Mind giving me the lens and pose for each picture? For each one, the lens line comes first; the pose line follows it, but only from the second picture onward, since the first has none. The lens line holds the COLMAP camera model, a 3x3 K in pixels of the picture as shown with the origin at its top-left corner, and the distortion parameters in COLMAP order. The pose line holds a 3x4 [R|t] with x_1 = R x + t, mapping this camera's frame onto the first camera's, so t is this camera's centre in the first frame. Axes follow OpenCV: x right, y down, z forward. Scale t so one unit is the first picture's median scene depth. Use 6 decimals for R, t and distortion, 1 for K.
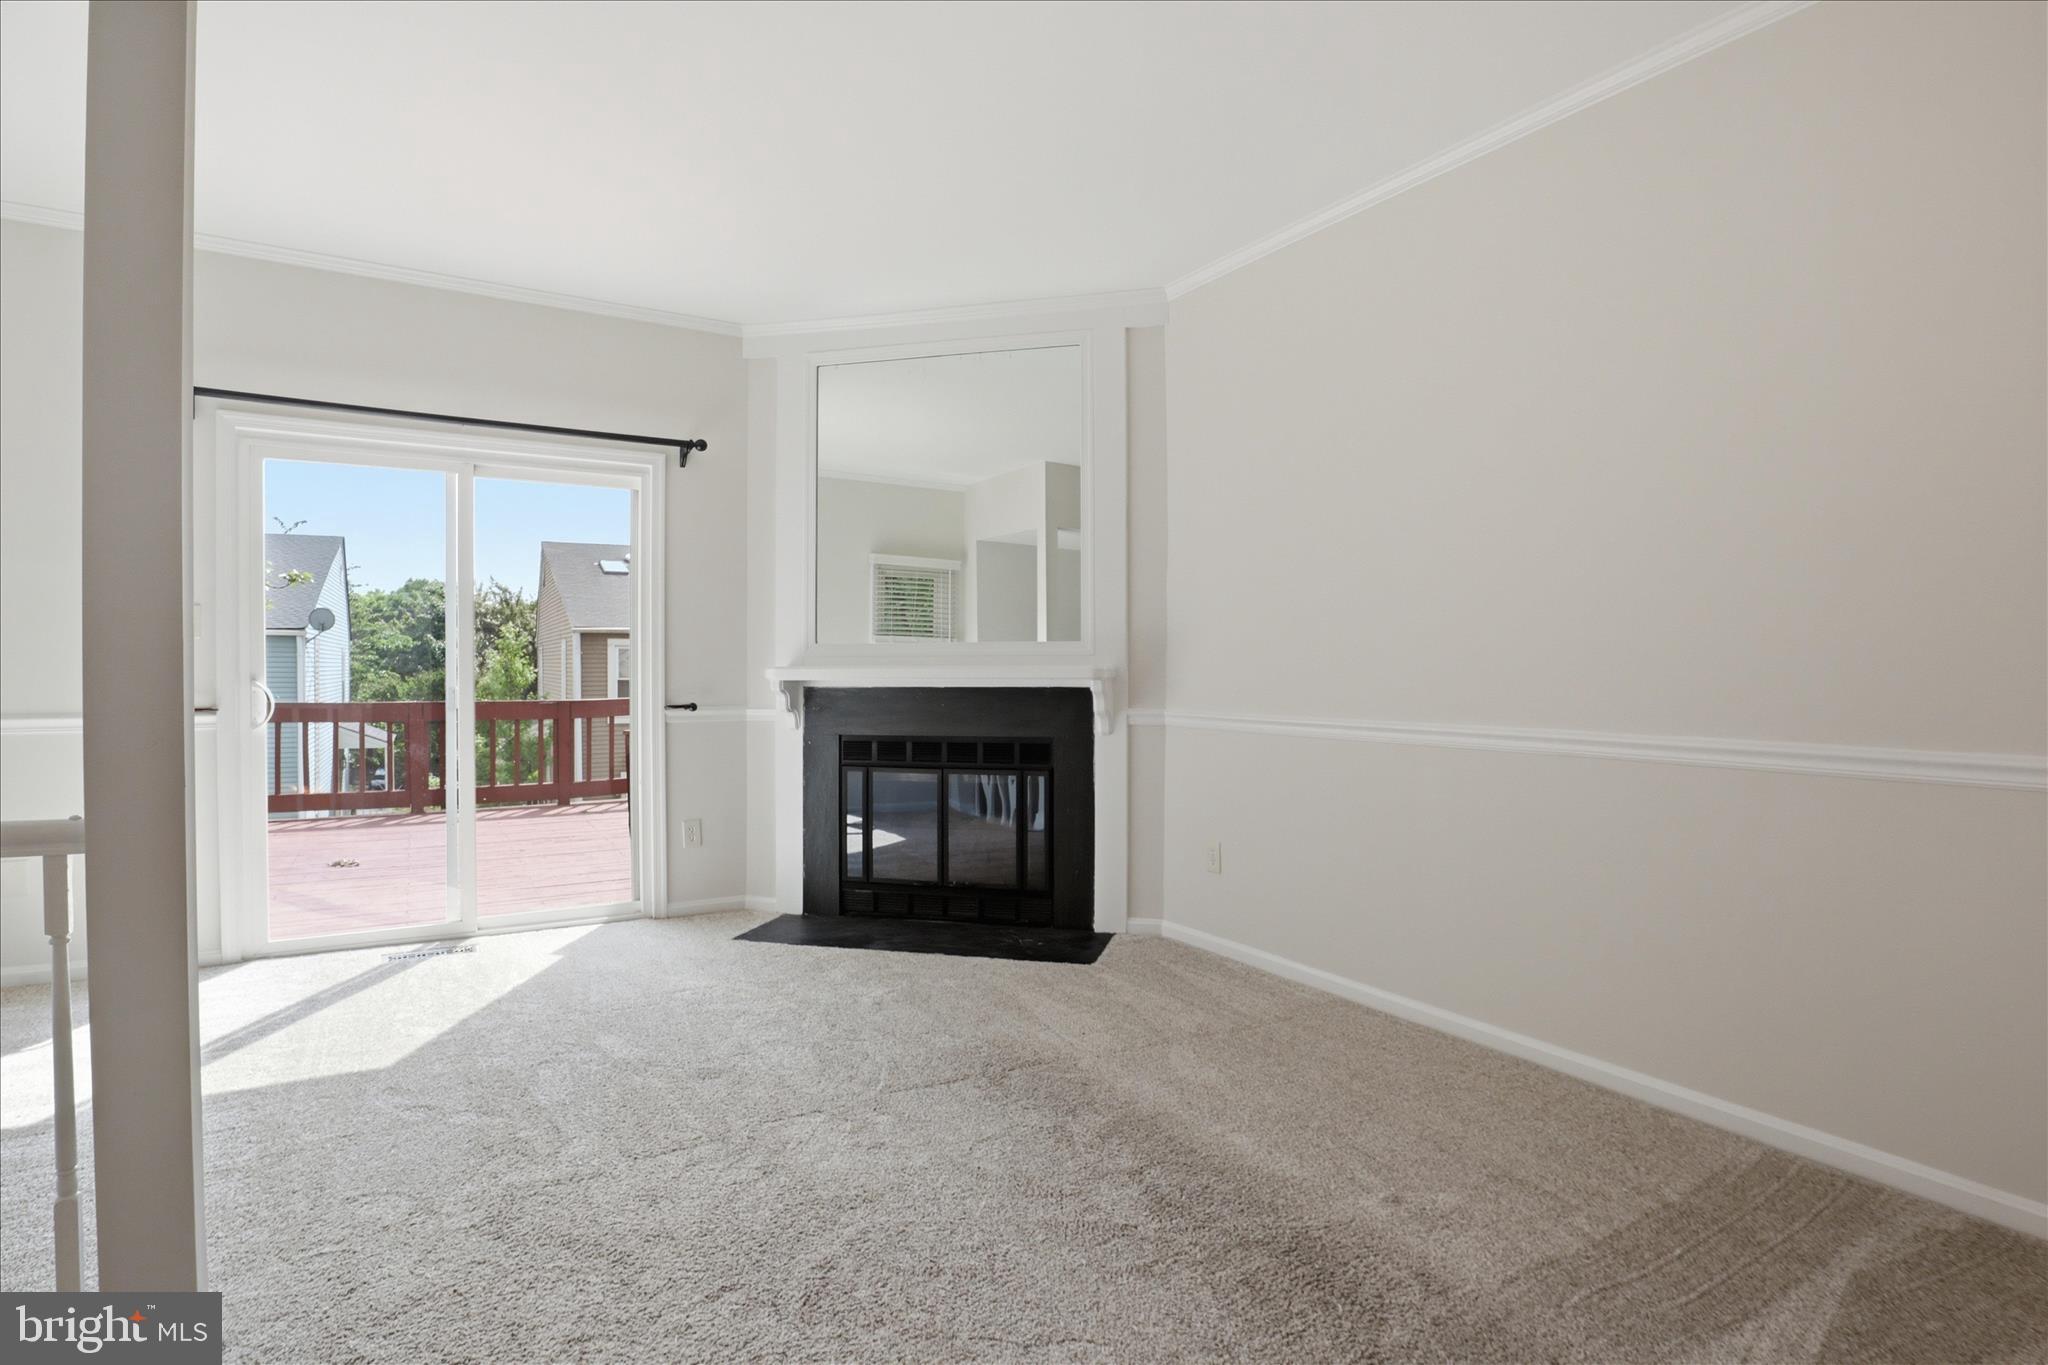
lens RADIAL K [[1032.7, 0, 1025.4], [0, 1032.7, 667.4], [0, 0, 1]] dist [-0.056359, 0.018724]
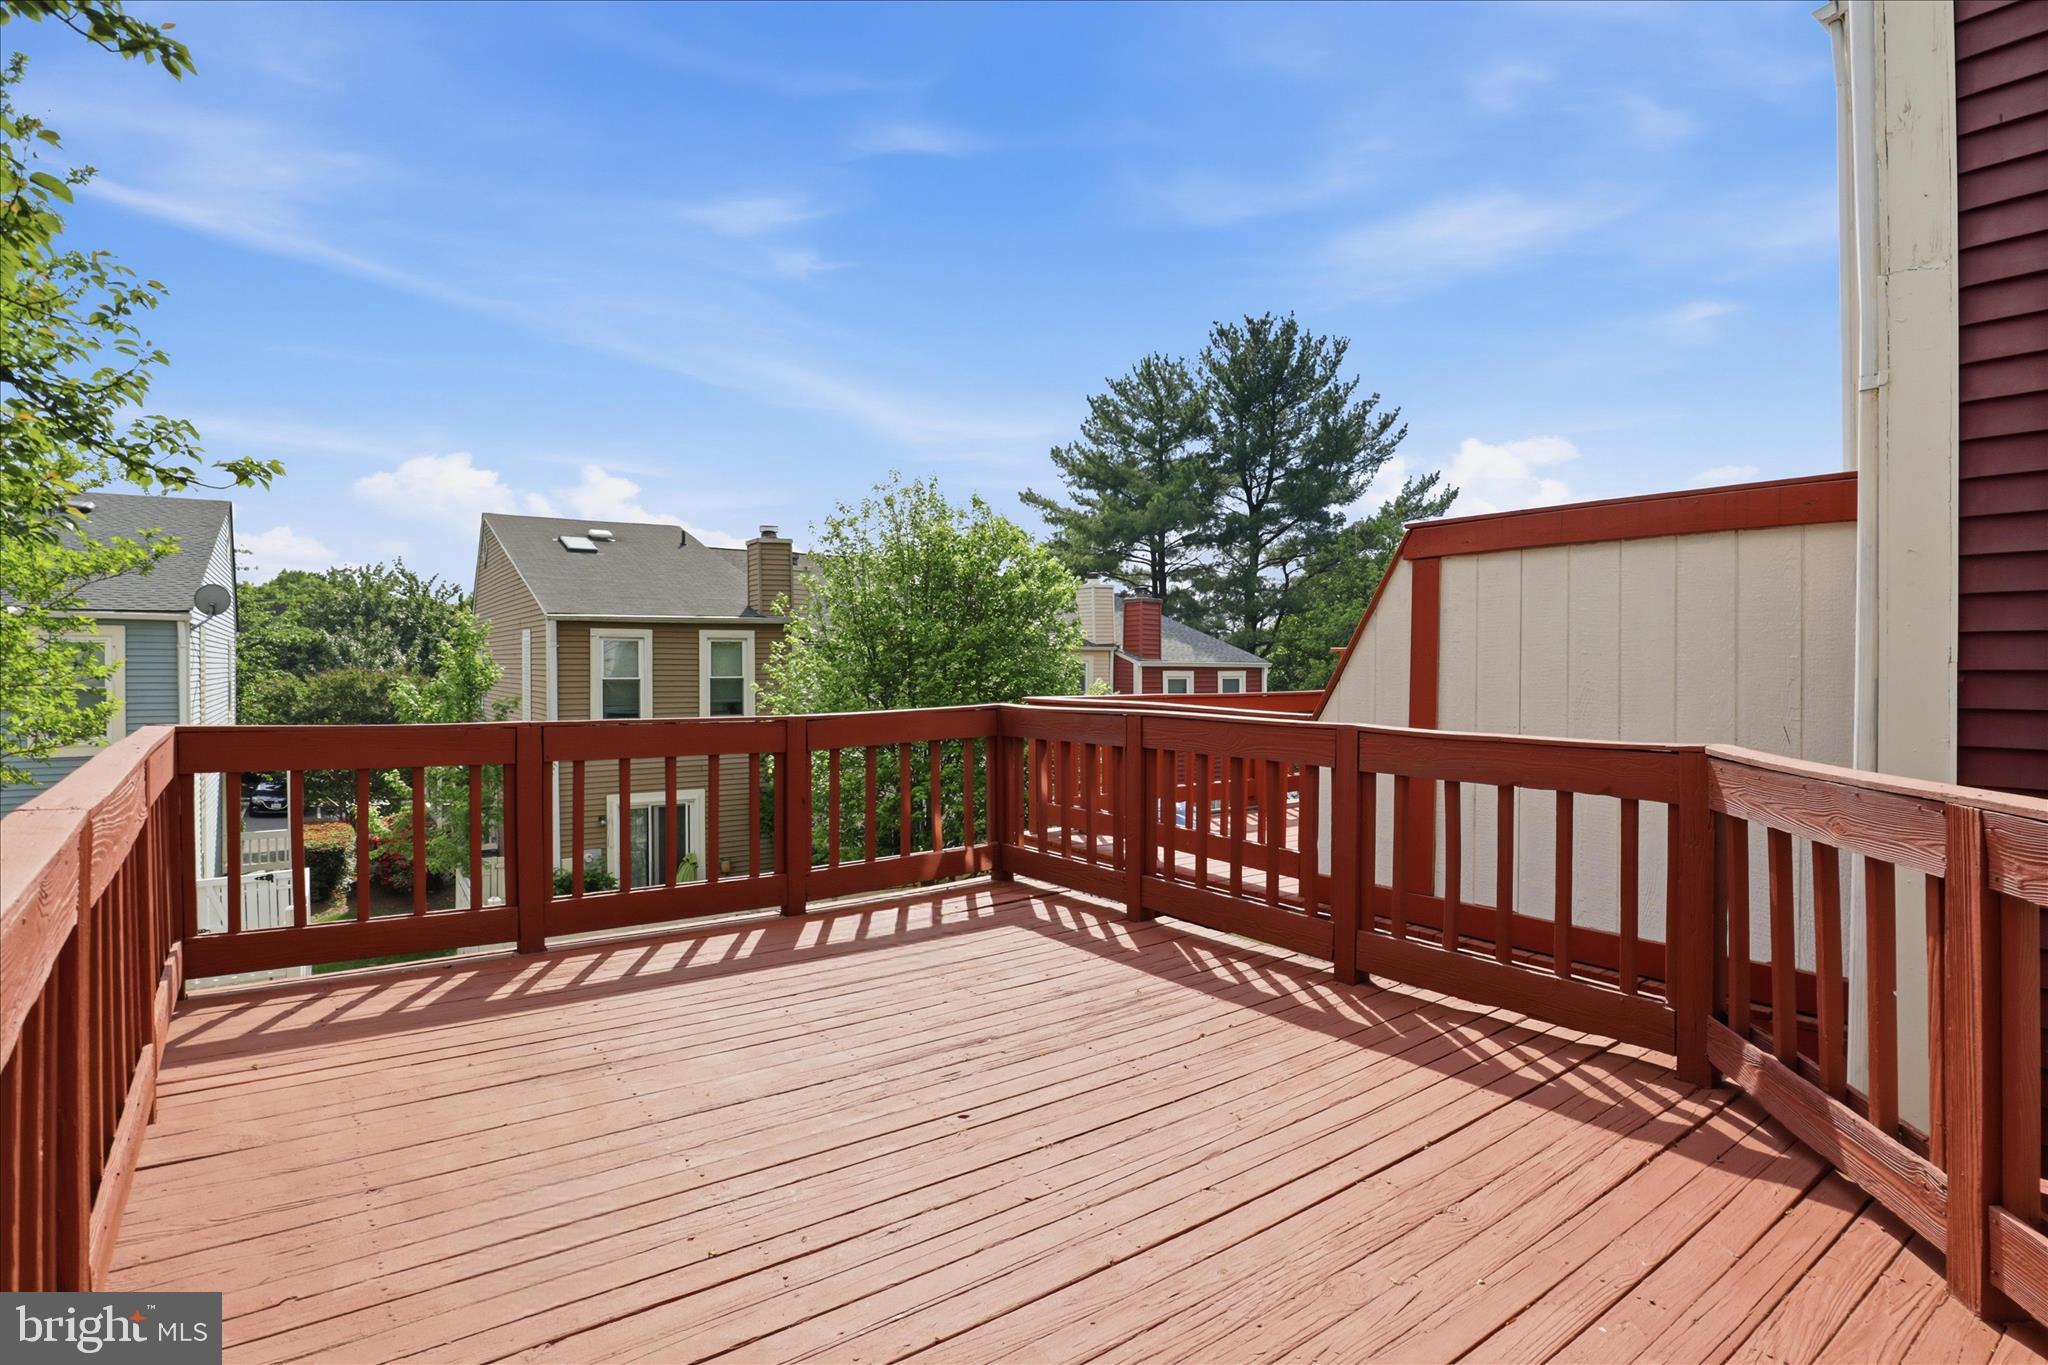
lens RADIAL K [[1032.7, 0, 1025.4], [0, 1032.7, 667.4], [0, 0, 1]] dist [-0.056359, 0.018724]
pose [[0.995572, 0.001468, 0.093996, -0.117322], [-0.001339, 0.999998, -0.001435, 0.002403], [-0.093998, 0.001303, 0.995572, 0.141457]]
